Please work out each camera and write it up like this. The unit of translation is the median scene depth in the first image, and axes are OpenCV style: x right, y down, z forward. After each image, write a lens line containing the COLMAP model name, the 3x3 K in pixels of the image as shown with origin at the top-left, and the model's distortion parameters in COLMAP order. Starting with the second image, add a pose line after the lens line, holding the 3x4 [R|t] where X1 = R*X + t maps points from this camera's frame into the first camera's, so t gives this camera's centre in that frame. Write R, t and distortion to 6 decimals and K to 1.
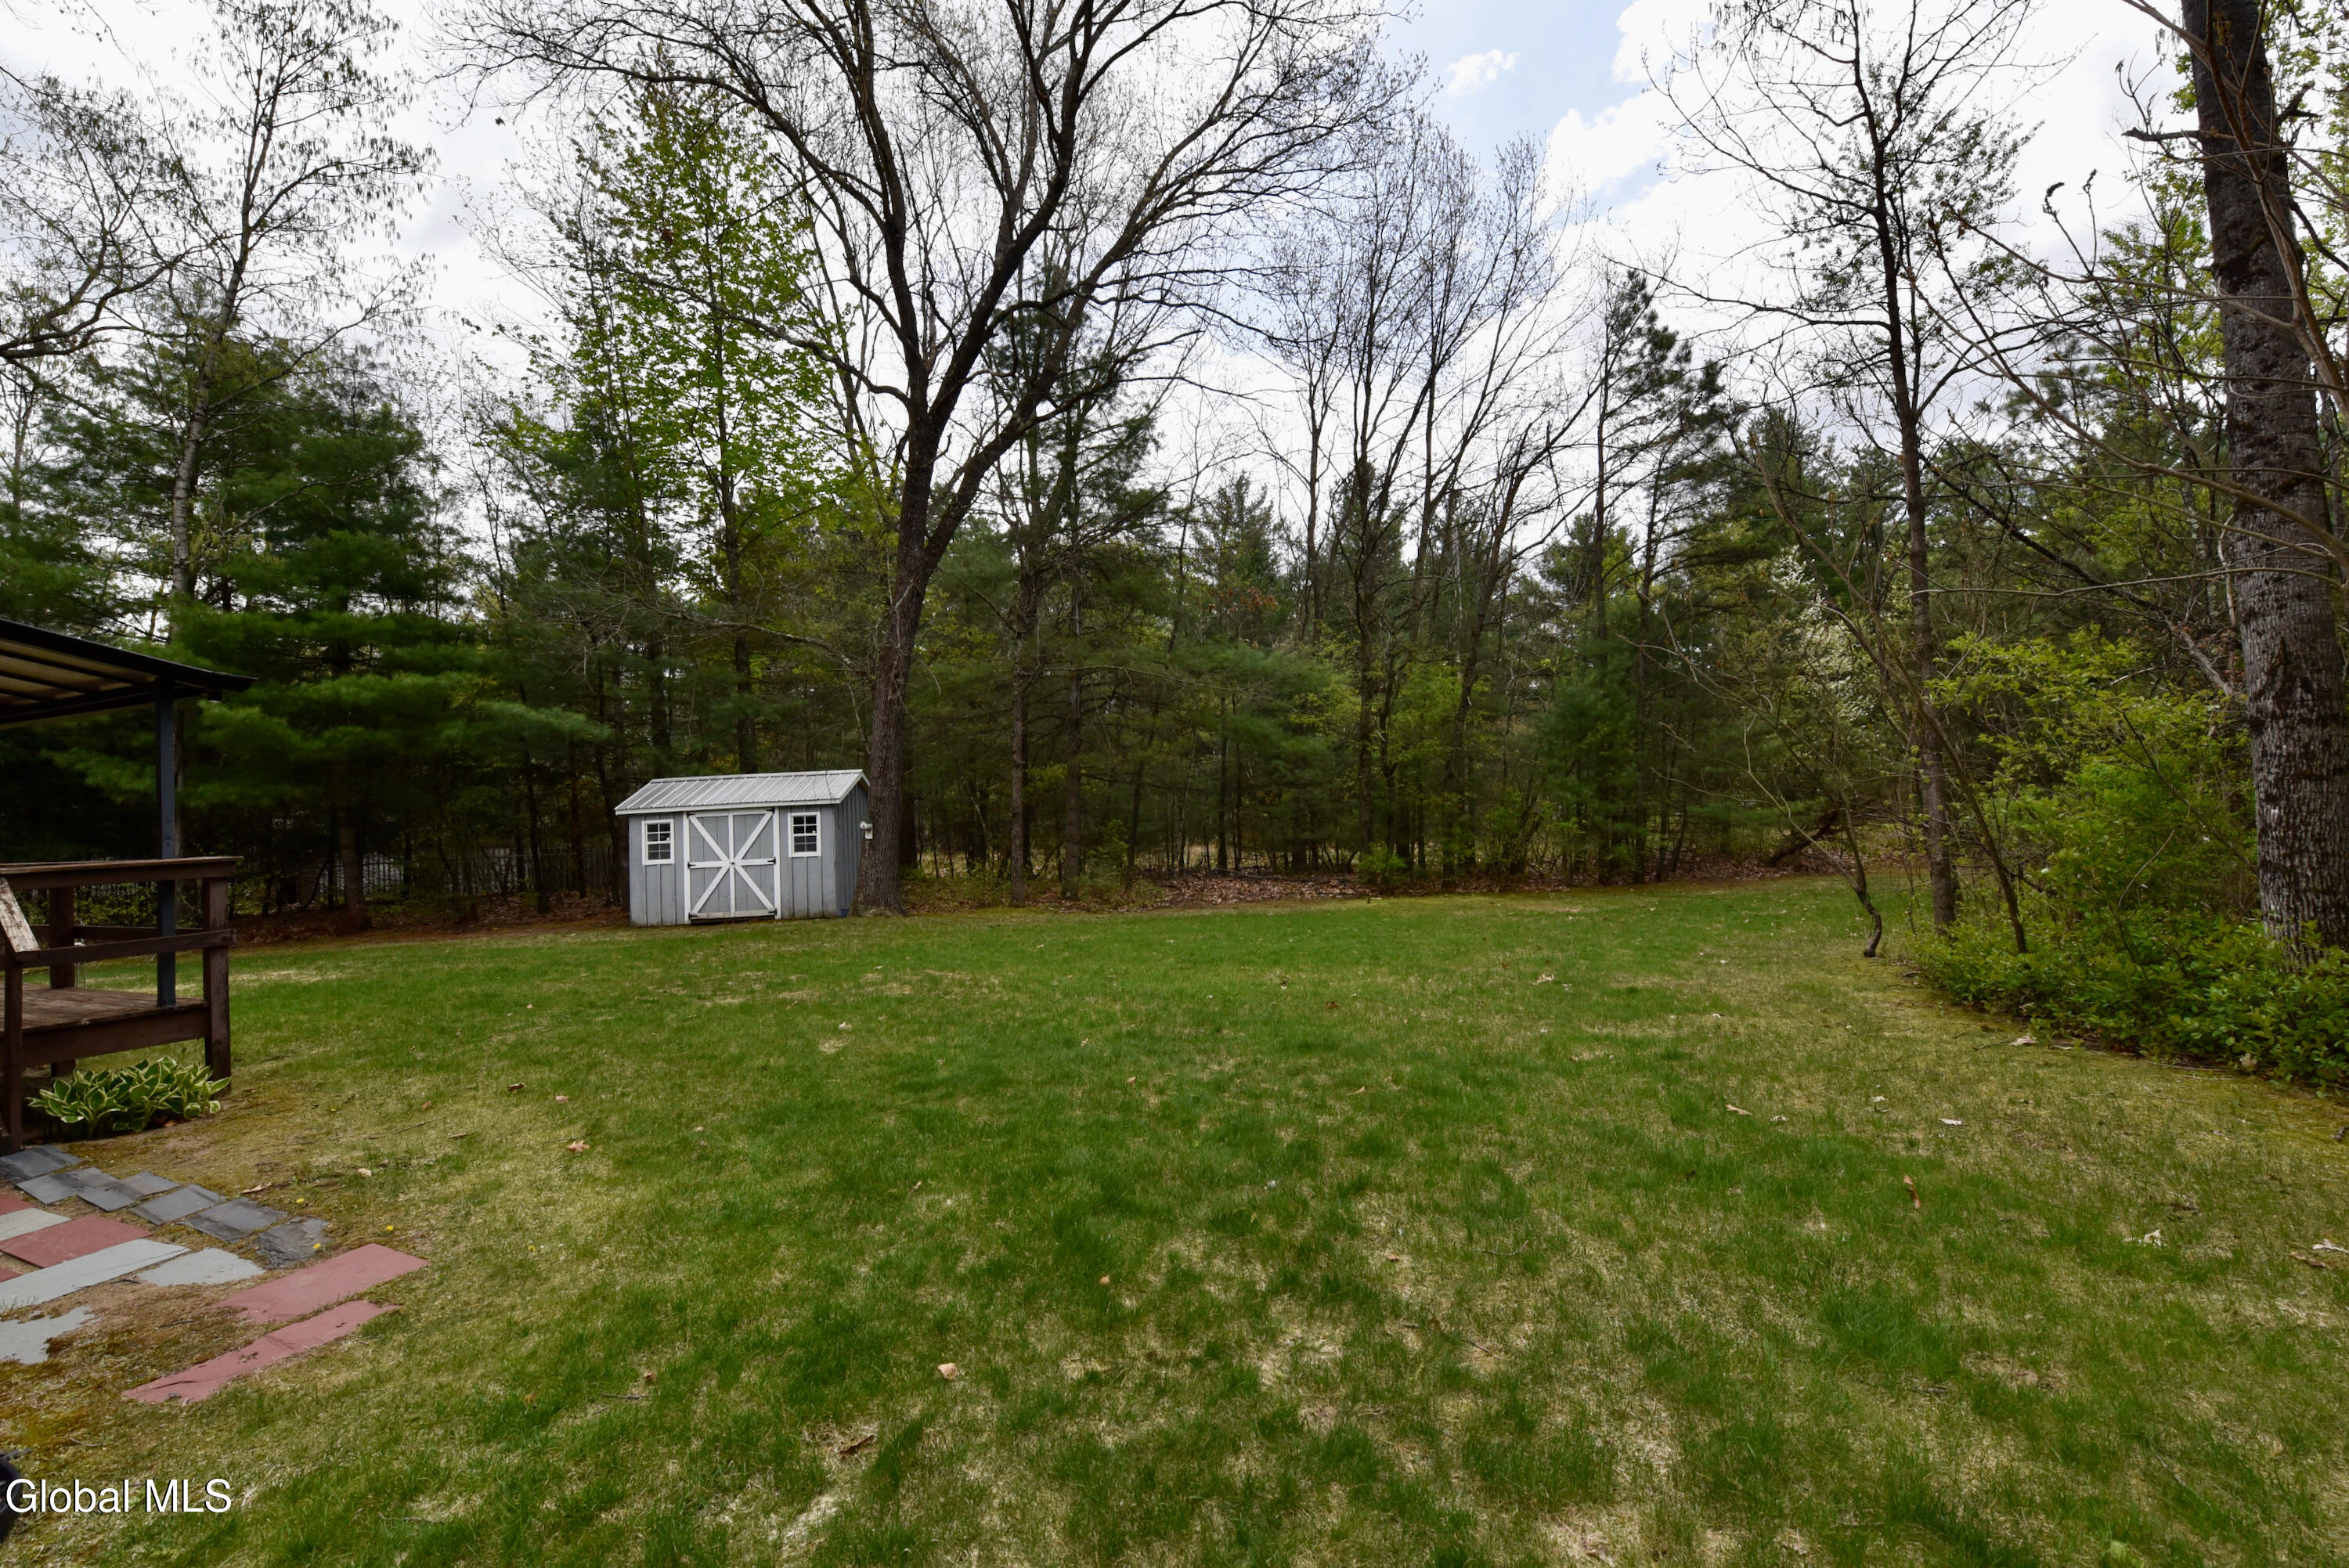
lens RADIAL K [[943.7, 0, 1198.7], [0, 943.7, 776.3], [0, 0, 1]] dist [-0.010062, 0.000824]
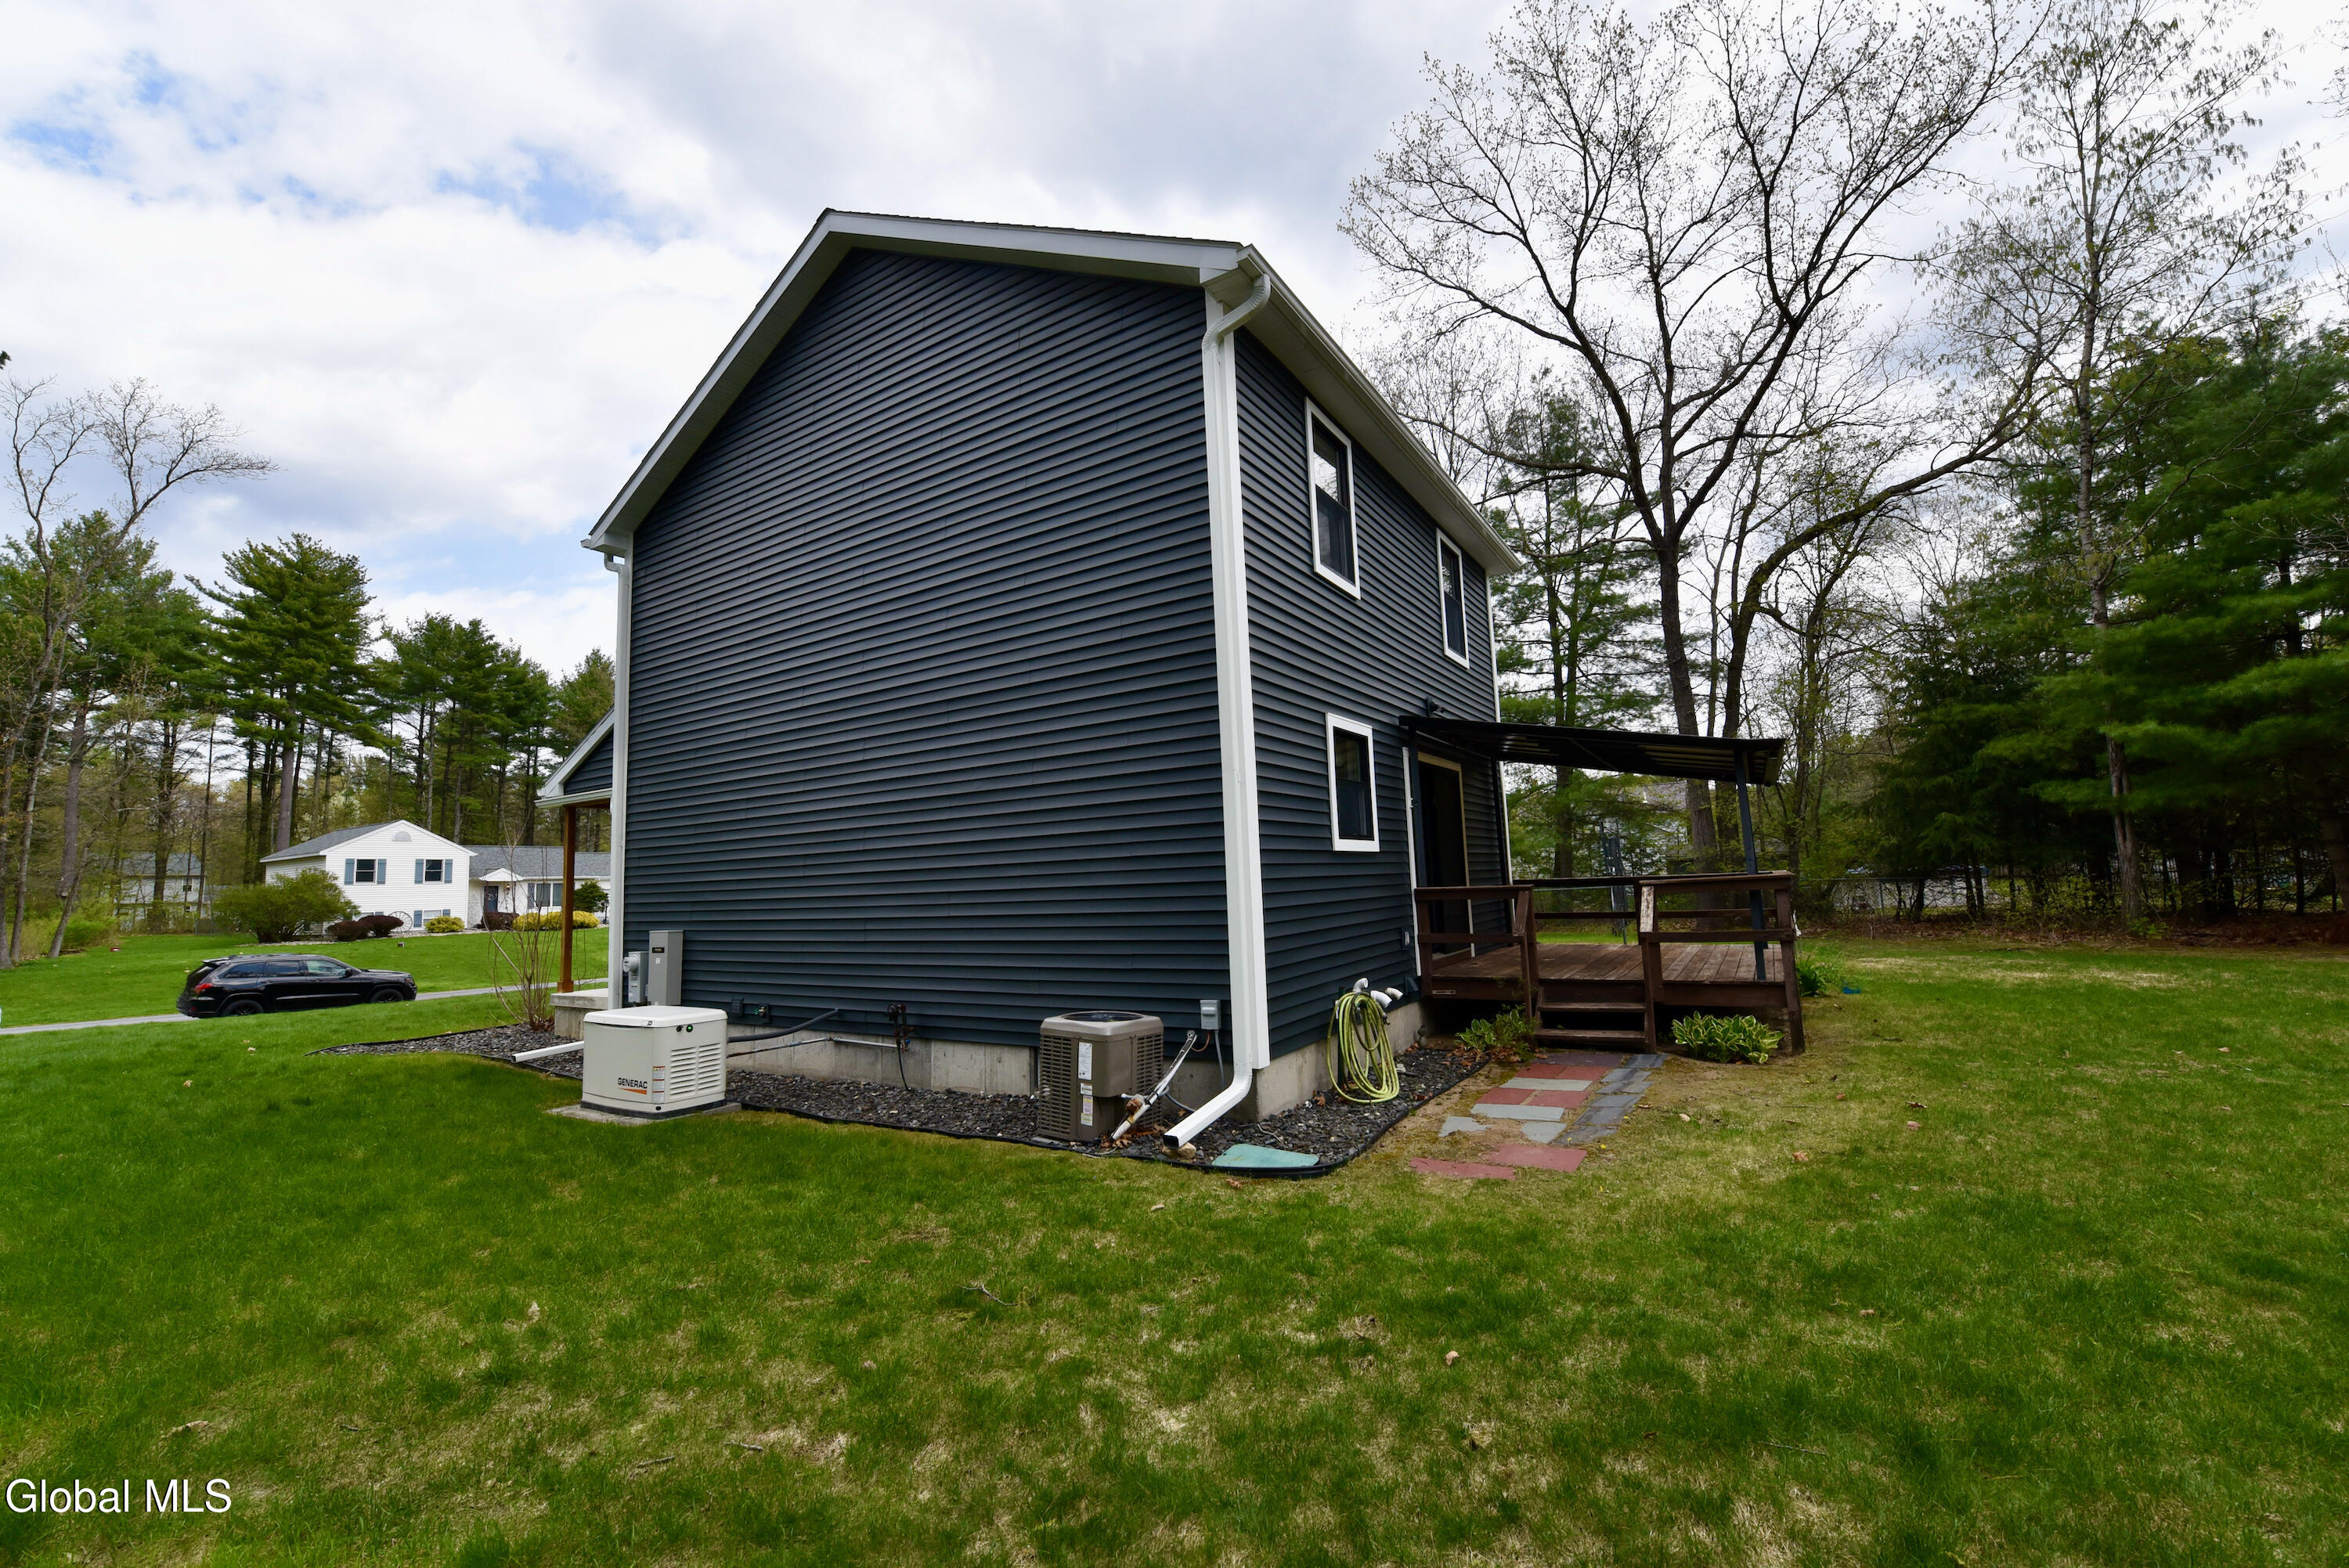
lens RADIAL K [[943.7, 0, 1182.3], [0, 943.7, 783.9], [0, 0, 1]] dist [-0.010062, 0.000824]
pose [[-0.152409, -0.067853, -0.985986, 0.701327], [0.080102, 0.993510, -0.080753, 0.001834], [0.985066, -0.091287, -0.145985, 0.659898]]
